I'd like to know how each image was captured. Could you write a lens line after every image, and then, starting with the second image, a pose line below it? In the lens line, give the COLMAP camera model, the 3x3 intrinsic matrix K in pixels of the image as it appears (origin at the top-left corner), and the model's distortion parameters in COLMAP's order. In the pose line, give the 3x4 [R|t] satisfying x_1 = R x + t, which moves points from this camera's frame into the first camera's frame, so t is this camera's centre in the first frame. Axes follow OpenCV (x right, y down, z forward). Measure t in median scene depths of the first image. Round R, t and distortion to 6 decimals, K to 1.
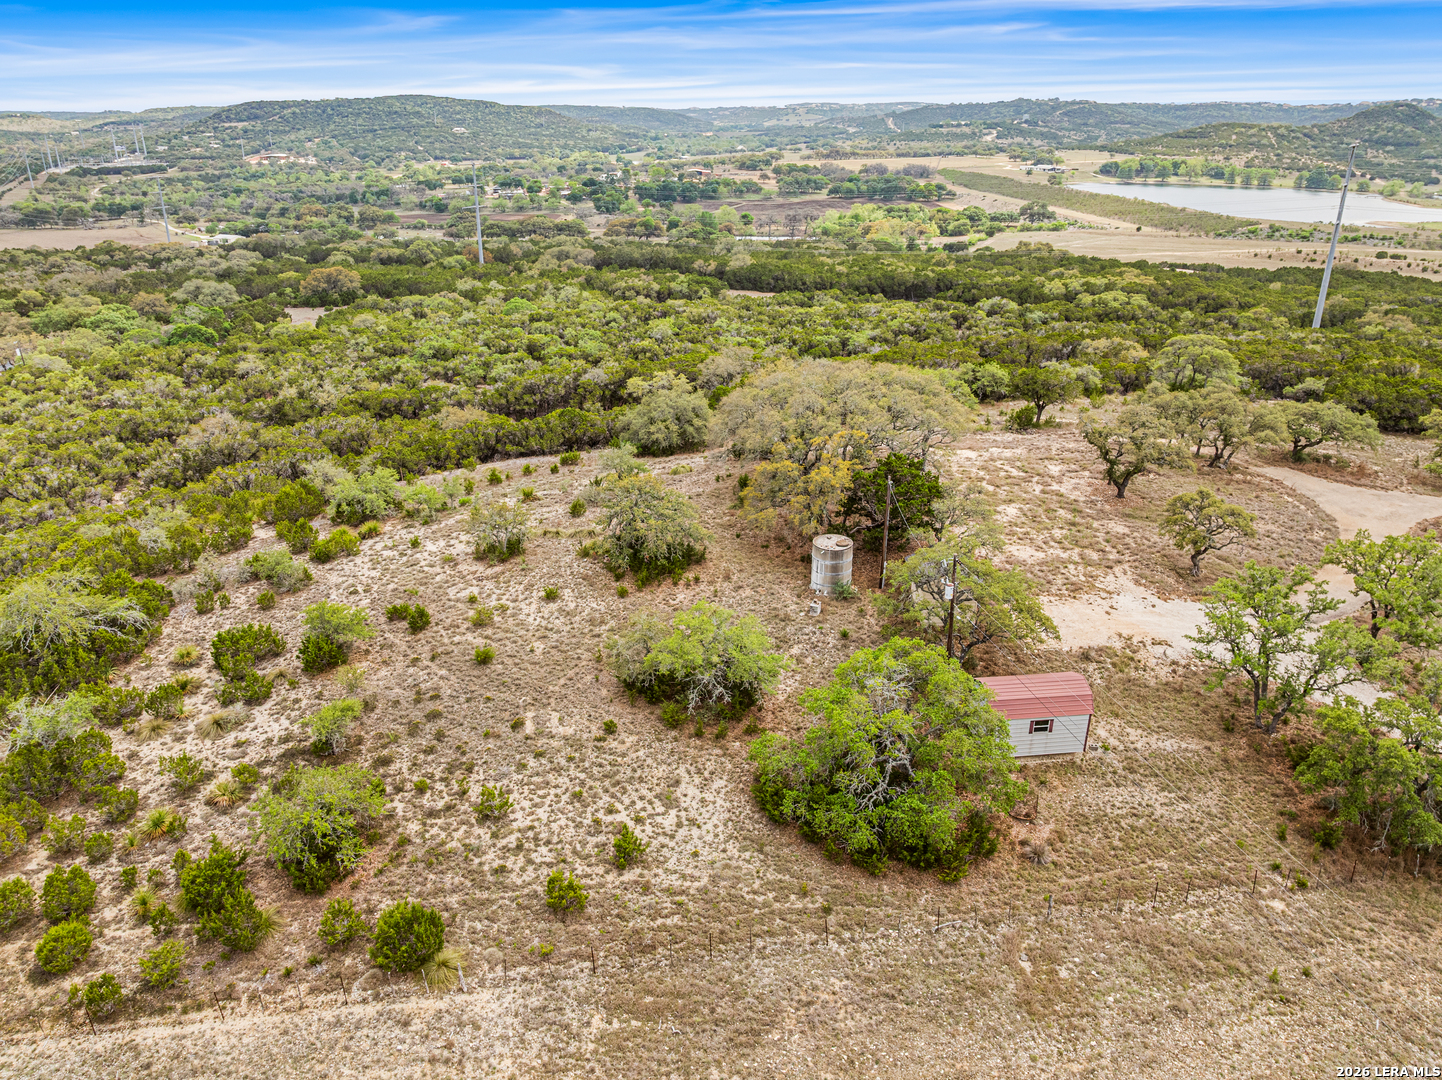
lens RADIAL K [[1020.4, 0, 713.1], [0, 1020.4, 561.8], [0, 0, 1]] dist [-0.049351, 0.019440]
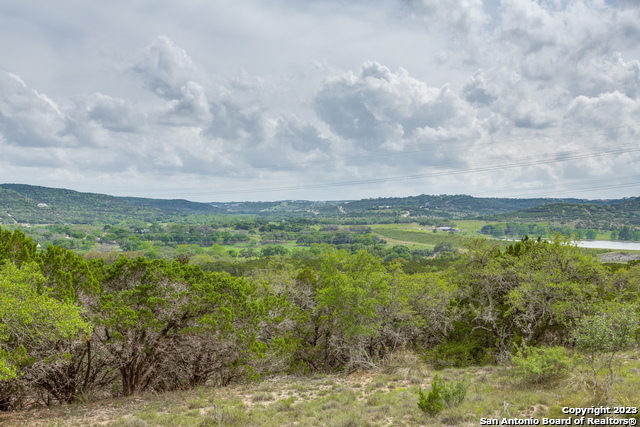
lens RADIAL K [[697.9, 0, 320.2], [0, 697.9, 216.9], [0, 0, 1]] dist [0.012102, 0.000000]
pose [[0.991807, 0.012906, 0.127088, 0.216386], [0.038500, 0.918422, -0.393724, -0.139502], [-0.121802, 0.395392, 0.910401, 0.989528]]
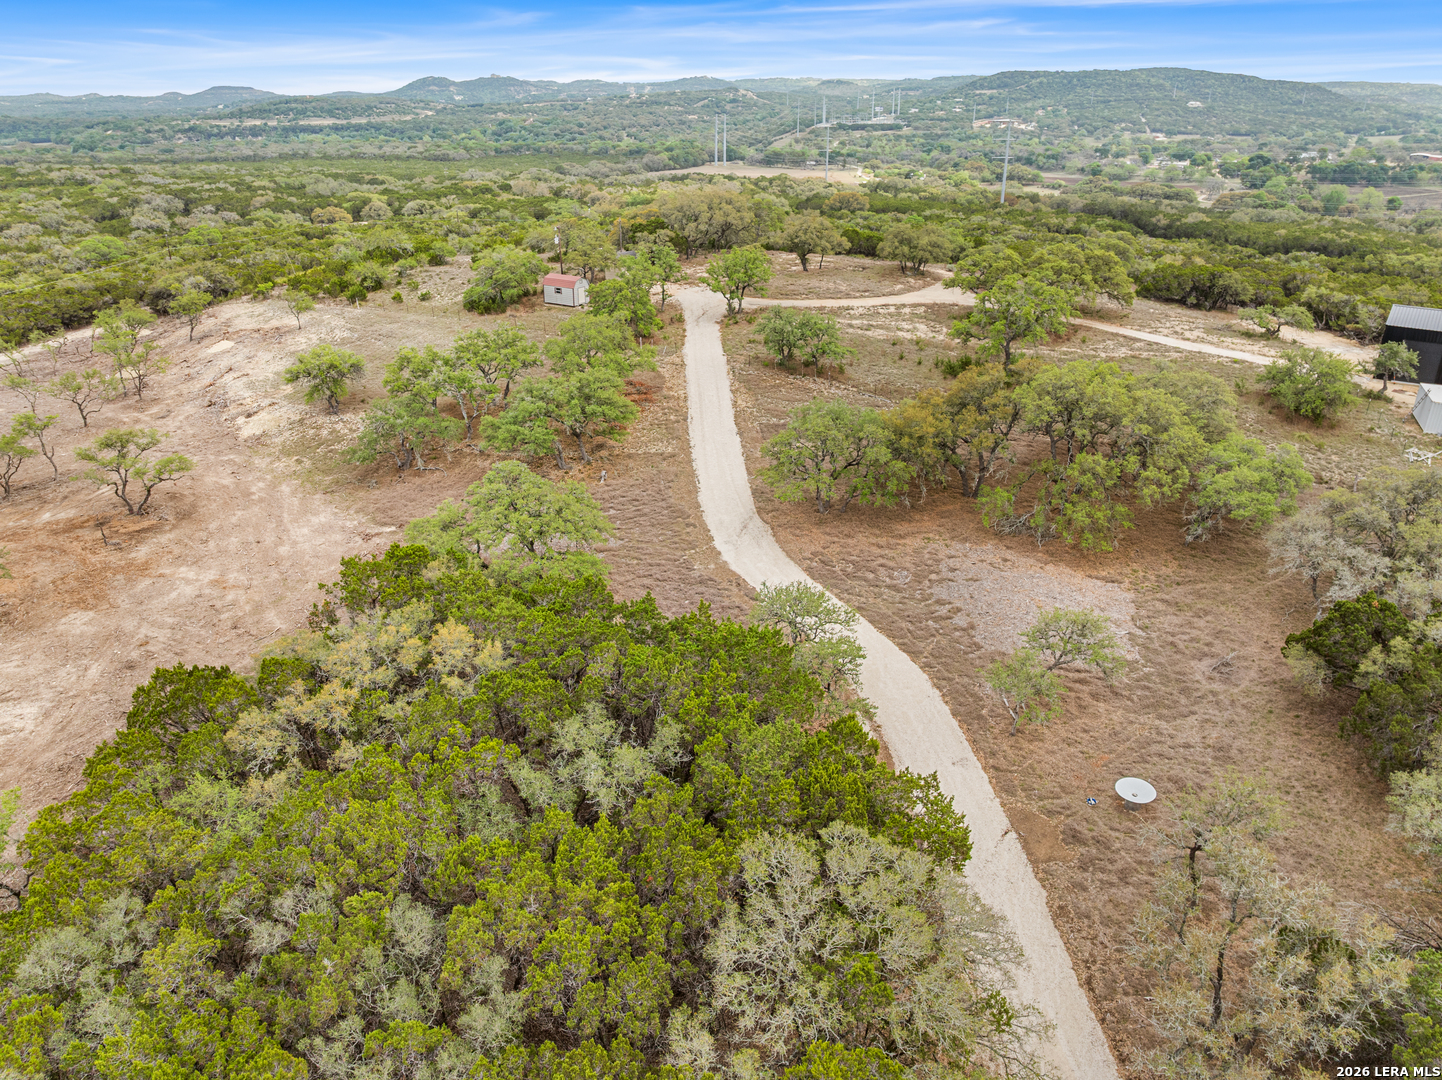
lens RADIAL K [[1020.4, 0, 710.9], [0, 1020.4, 534.4], [0, 0, 1]] dist [-0.049351, 0.019440]
pose [[0.766467, 0.261778, -0.586515, 1.172789], [-0.261855, 0.961195, 0.086812, 0.220563], [0.586481, 0.087043, 0.805272, -0.413593]]
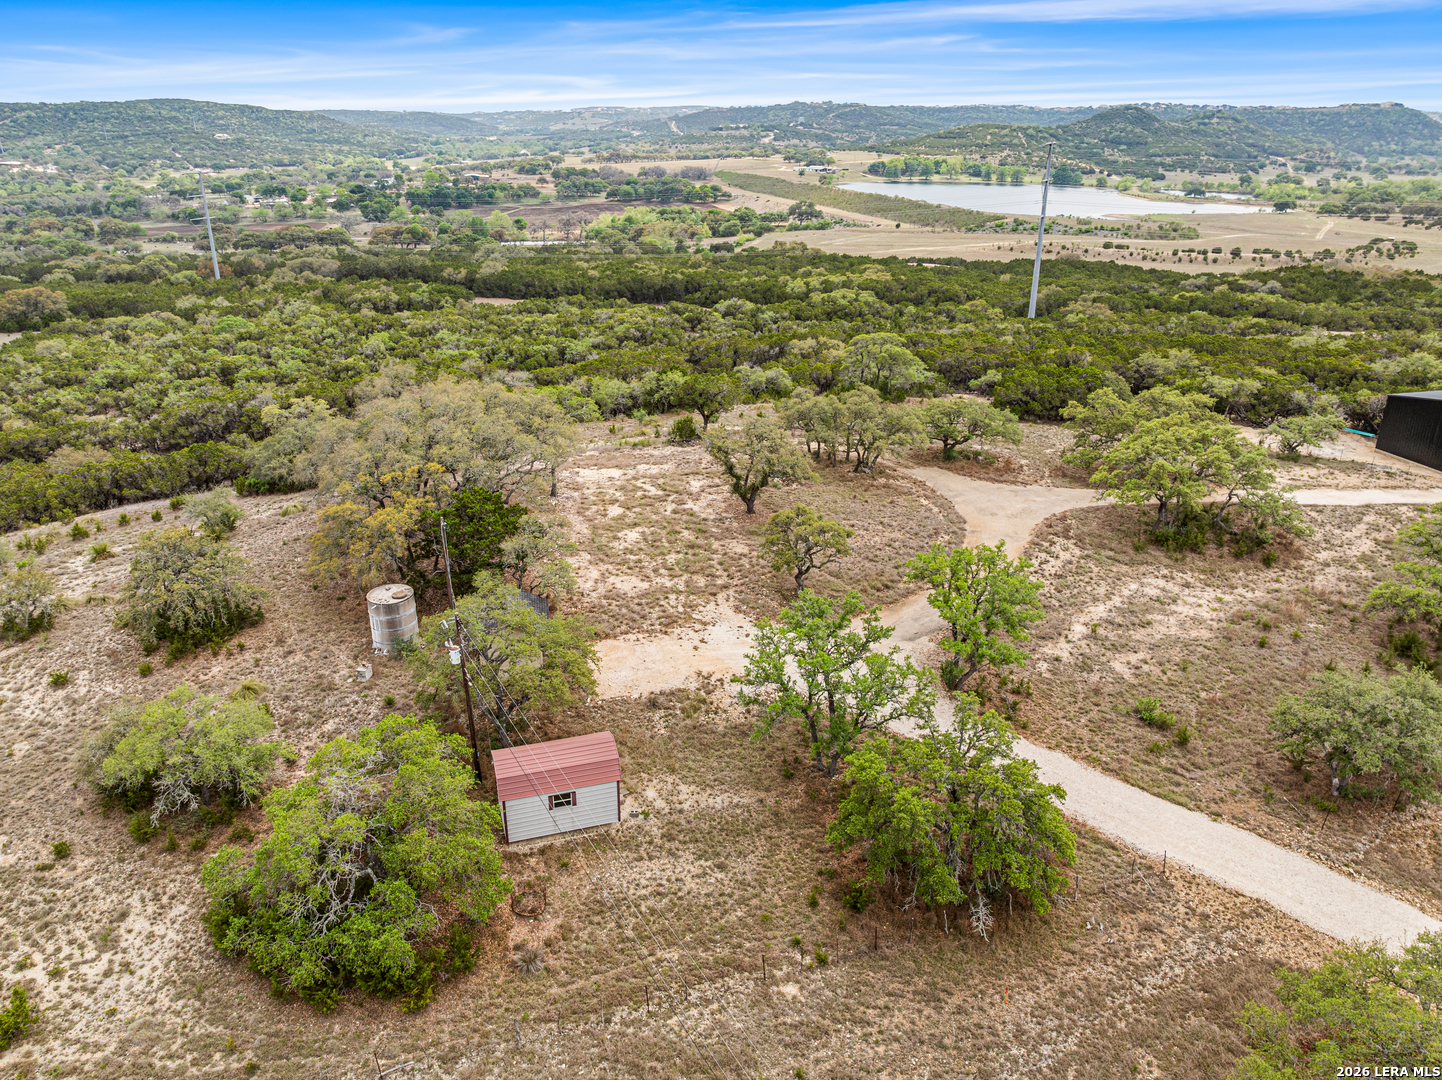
lens RADIAL K [[1020.4, 0, 714.1], [0, 1020.4, 539.2], [0, 0, 1]] dist [-0.049351, 0.019440]
pose [[0.981742, -0.069830, 0.176938, 0.158404], [0.073793, 0.997147, -0.015907, -0.020958], [-0.175322, 0.028673, 0.984094, 0.049319]]
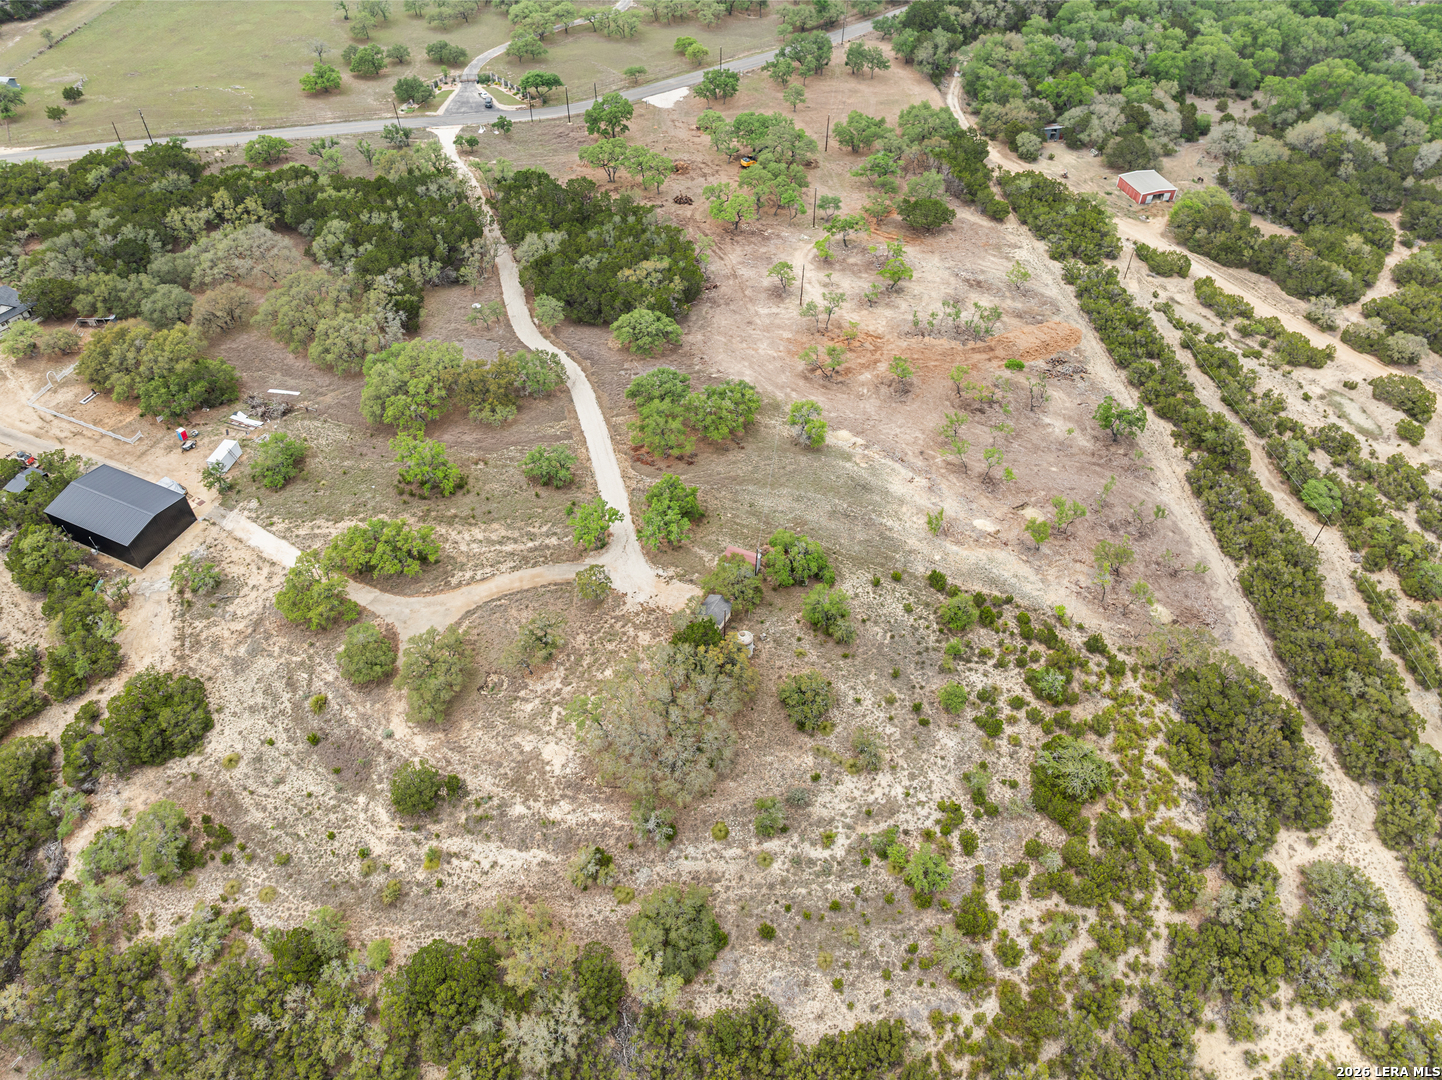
lens RADIAL K [[1020.4, 0, 718.2], [0, 1020.4, 535.3], [0, 0, 1]] dist [-0.049351, 0.019440]
pose [[-0.877637, -0.348850, 0.328721, -0.327175], [0.189469, 0.377466, 0.906433, -1.428886], [-0.440290, 0.857801, -0.265182, 0.935613]]
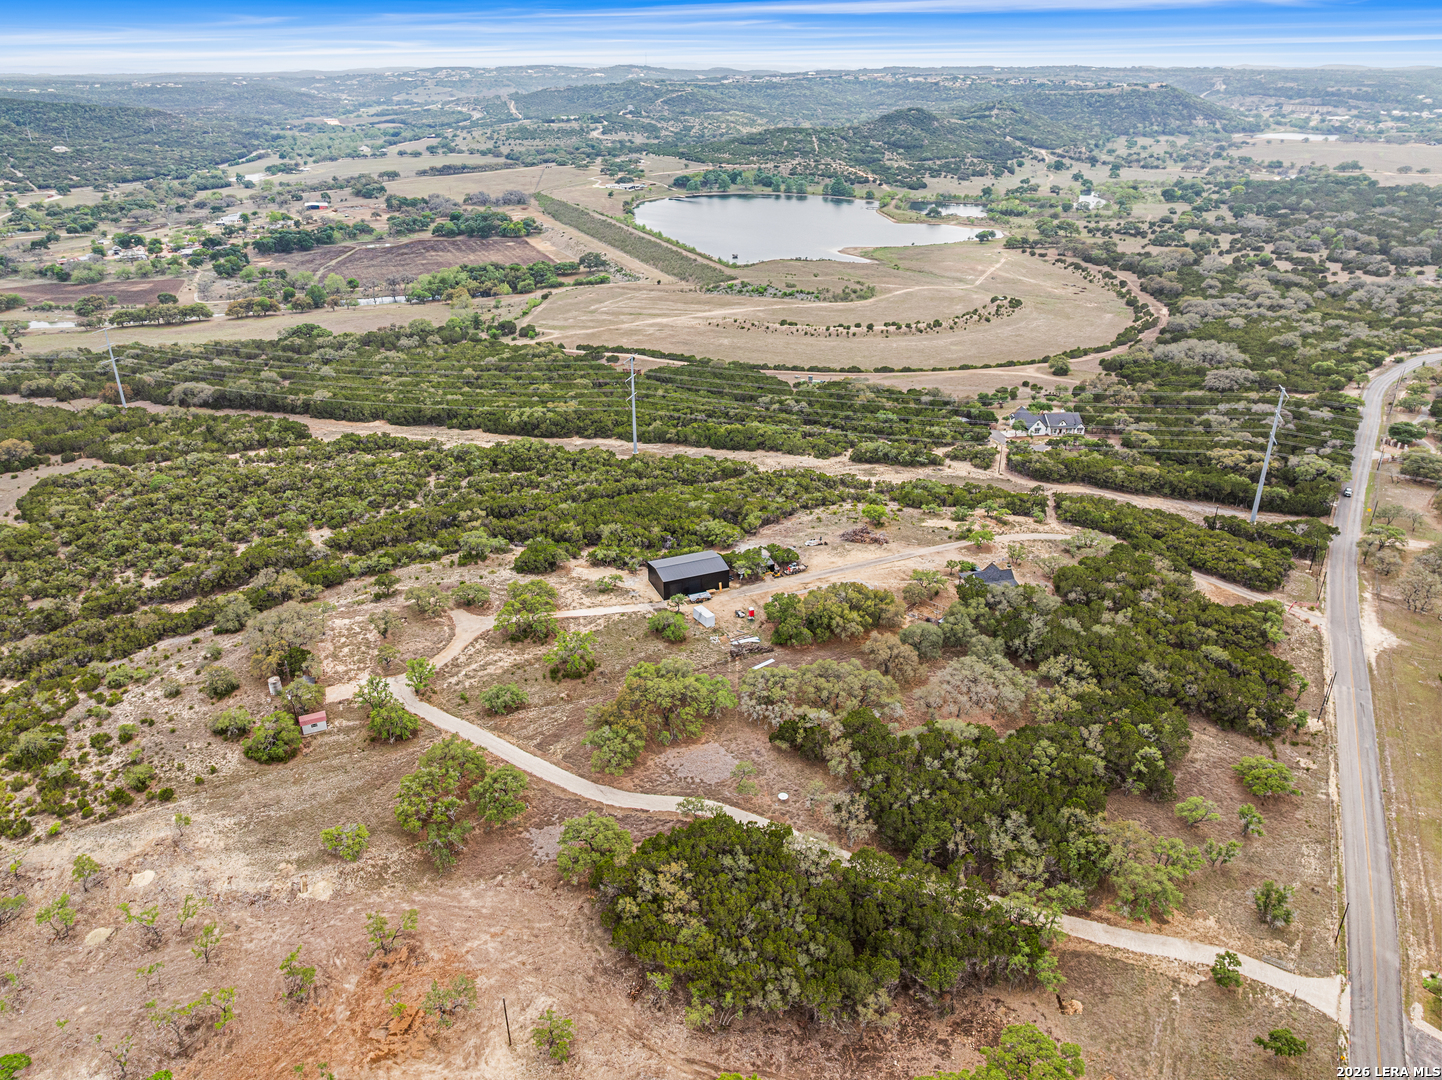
lens RADIAL K [[1020.4, 0, 708.8], [0, 1020.4, 553.7], [0, 0, 1]] dist [-0.049351, 0.019440]
pose [[0.951454, -0.141051, 0.273570, 0.427941], [0.129330, 0.989754, 0.060511, -0.305470], [-0.279302, -0.022193, 0.959947, -1.814537]]
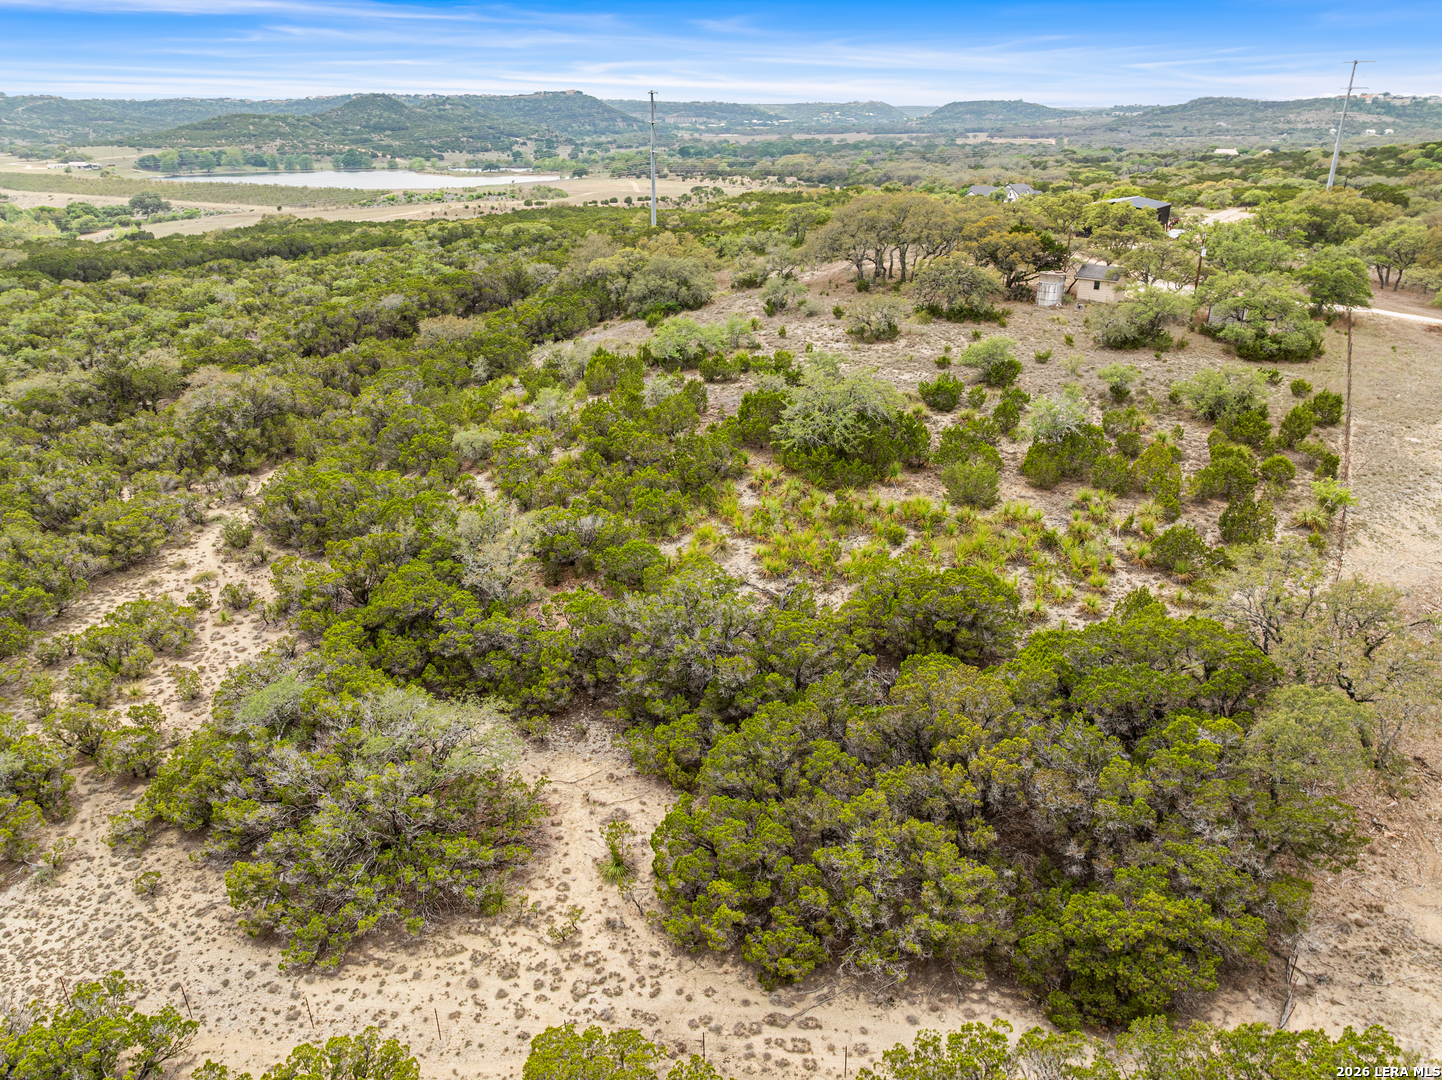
lens RADIAL K [[1020.4, 0, 712.9], [0, 1020.4, 565.4], [0, 0, 1]] dist [-0.049351, 0.019440]
pose [[0.614032, -0.317238, 0.722720, -0.977217], [0.315362, 0.938012, 0.143806, 0.010735], [-0.723541, 0.139617, 0.676014, 0.247800]]
